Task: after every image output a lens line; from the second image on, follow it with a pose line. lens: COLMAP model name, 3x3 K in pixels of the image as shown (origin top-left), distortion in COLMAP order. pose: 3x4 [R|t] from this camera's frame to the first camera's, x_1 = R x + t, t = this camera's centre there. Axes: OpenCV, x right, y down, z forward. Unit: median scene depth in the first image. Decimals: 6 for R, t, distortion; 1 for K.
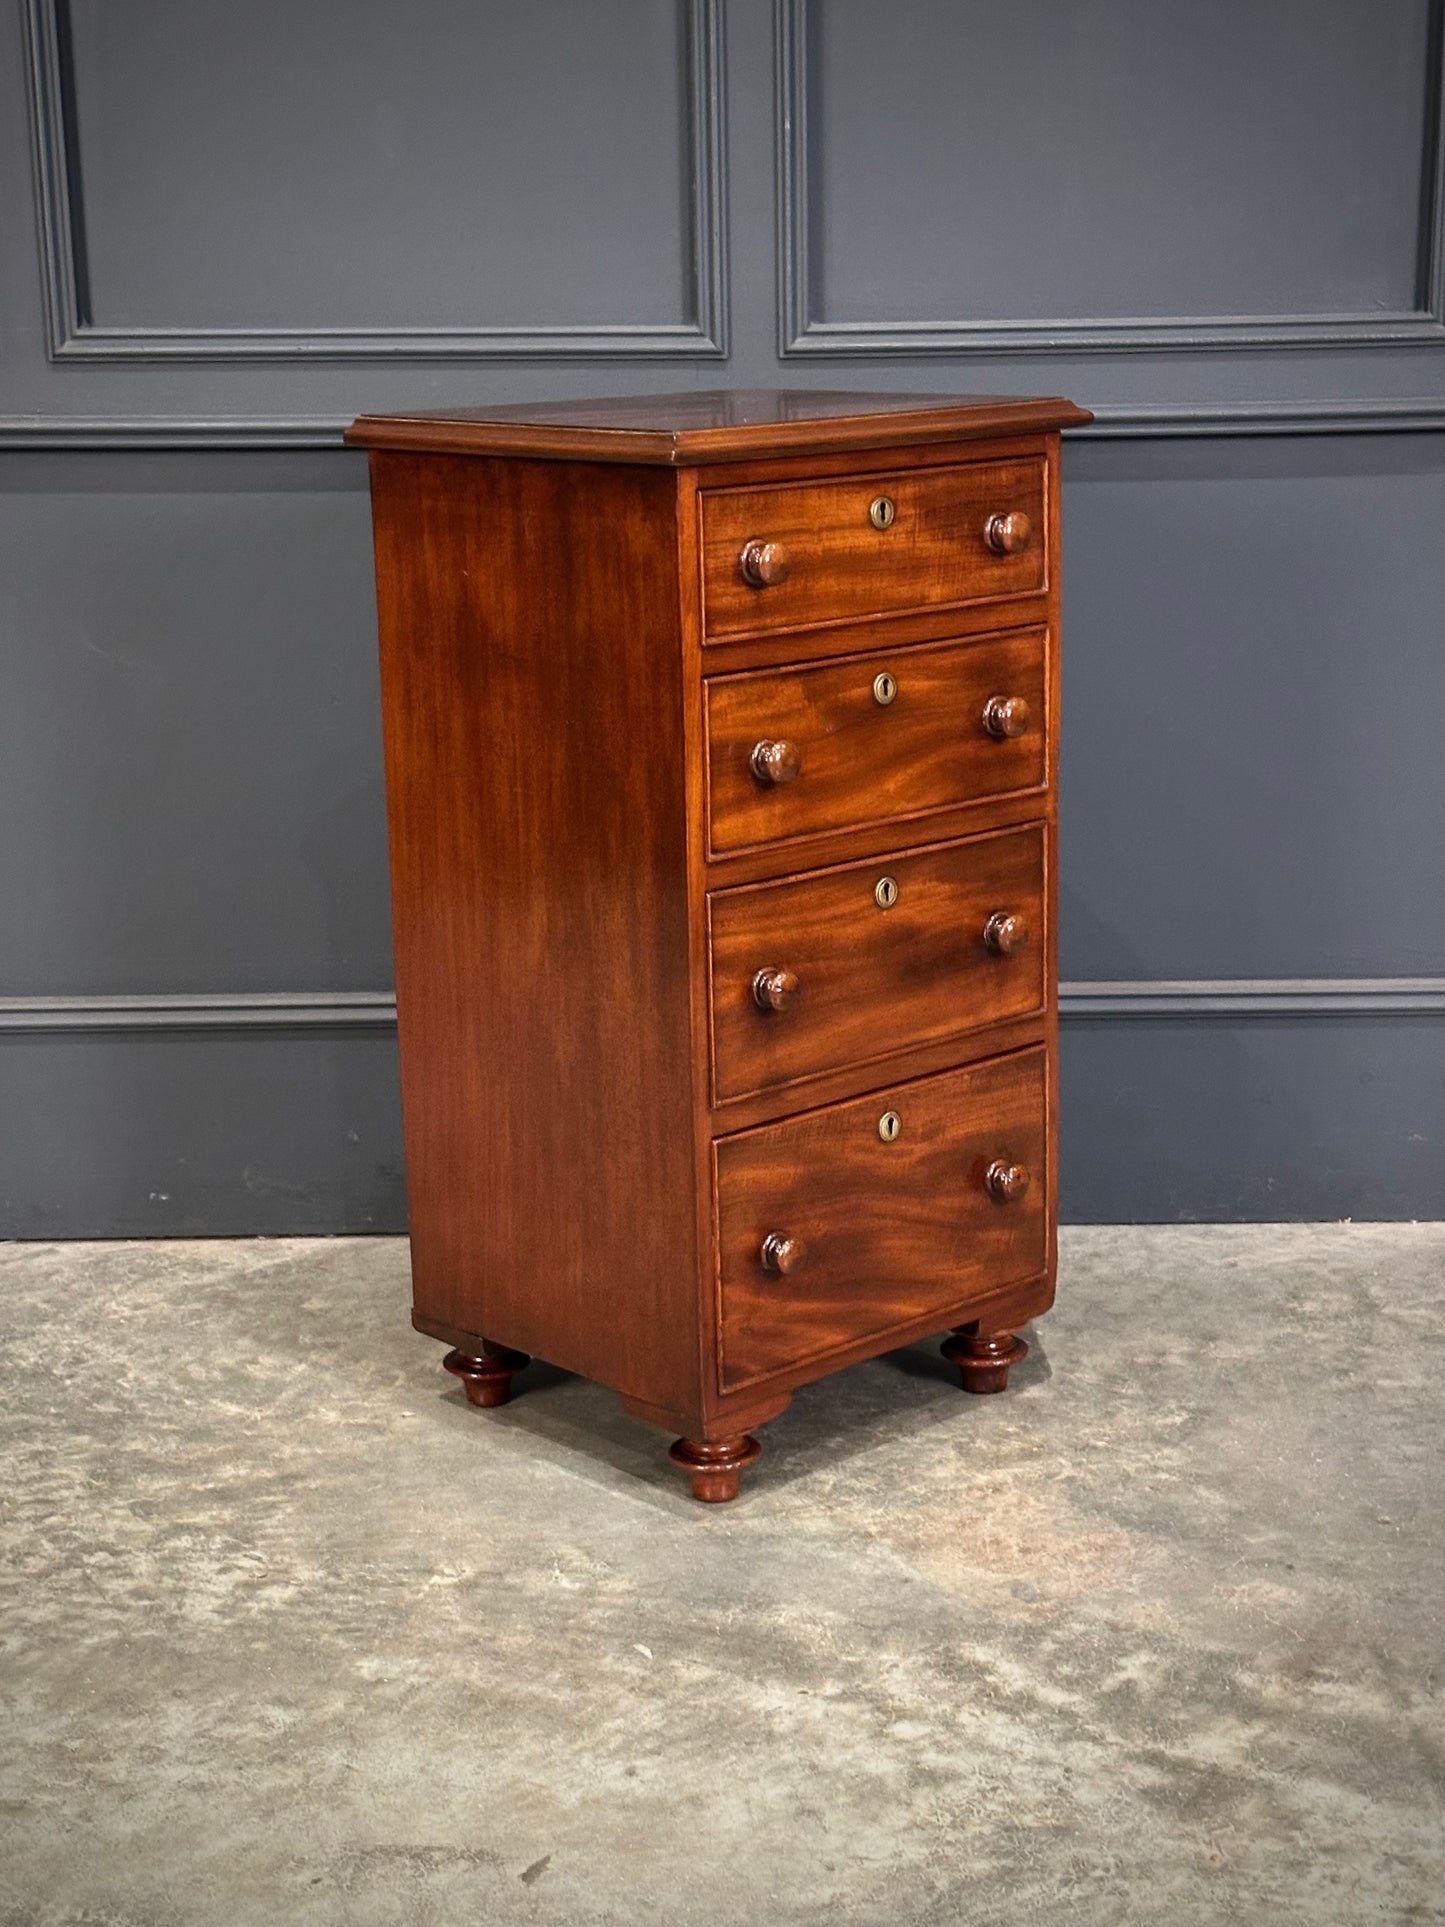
lens RADIAL K [[2931.7, 0, 753.8], [0, 2931.7, 970.2], [0, 0, 1]] dist [0.162141, -0.269952]
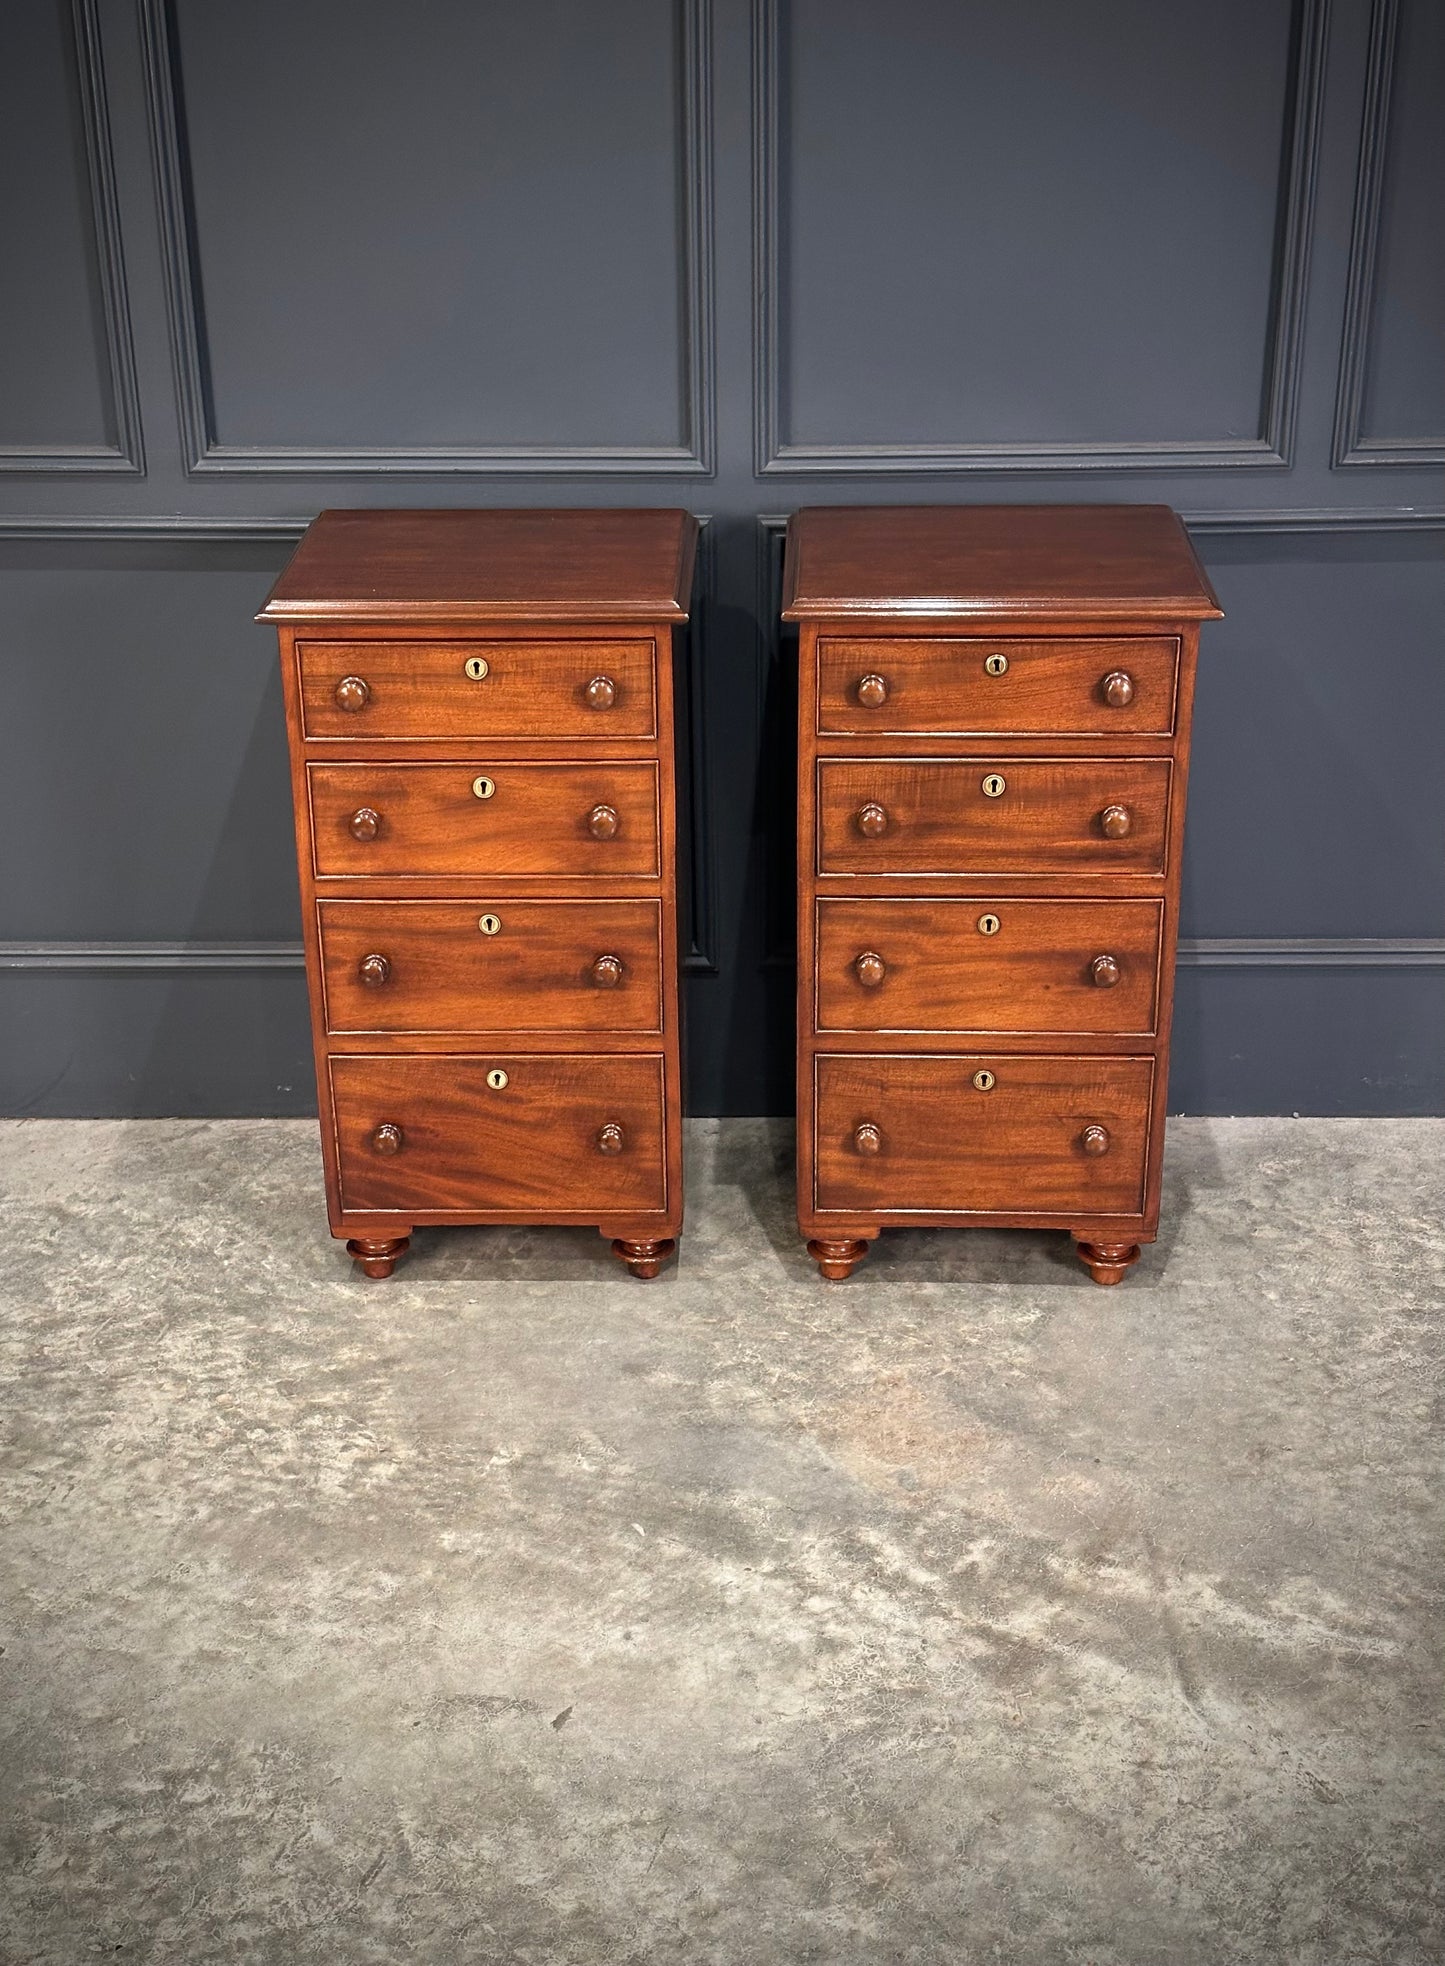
lens RADIAL K [[2611.0, 0, 719.8], [0, 2611.0, 988.2], [0, 0, 1]] dist [0.143476, -0.188055]
pose [[0.999733, 0.011434, -0.020076, 0.023323], [-0.007466, 0.982212, 0.187628, -0.252231], [0.021864, -0.187428, 0.982035, -0.193035]]
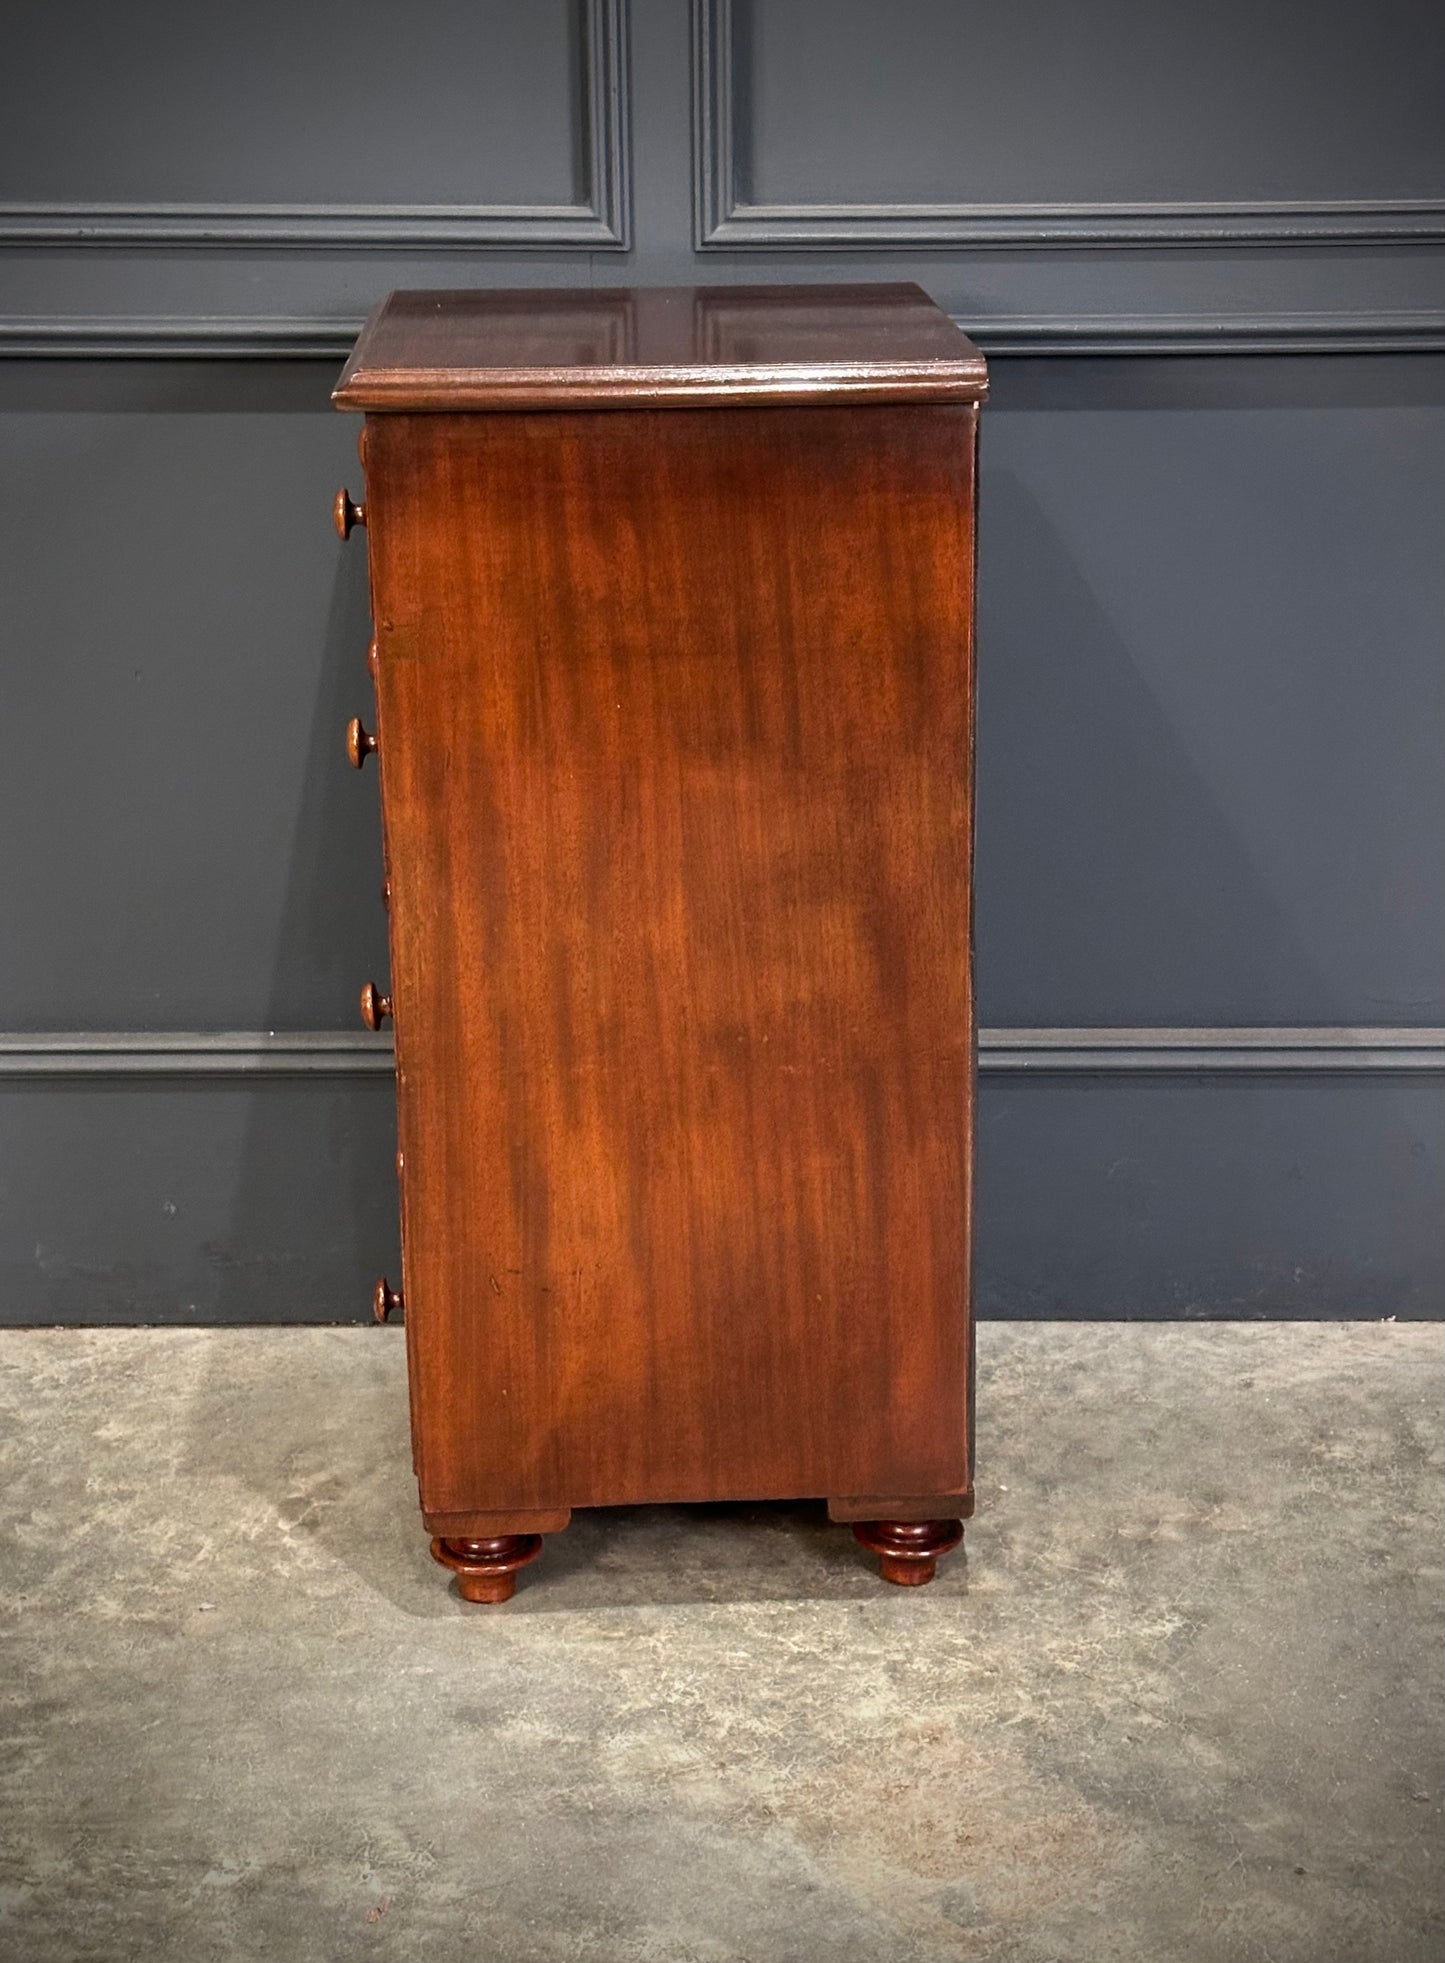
lens RADIAL K [[3180.2, 0, 765.5], [0, 3180.2, 1010.7], [0, 0, 1]] dist [0.175595, -0.312042]
pose [[0.999948, 0.010060, -0.001804, 0.038417], [-0.009886, 0.996813, 0.079156, -0.091337], [0.002595, -0.079134, 0.996861, 0.164142]]
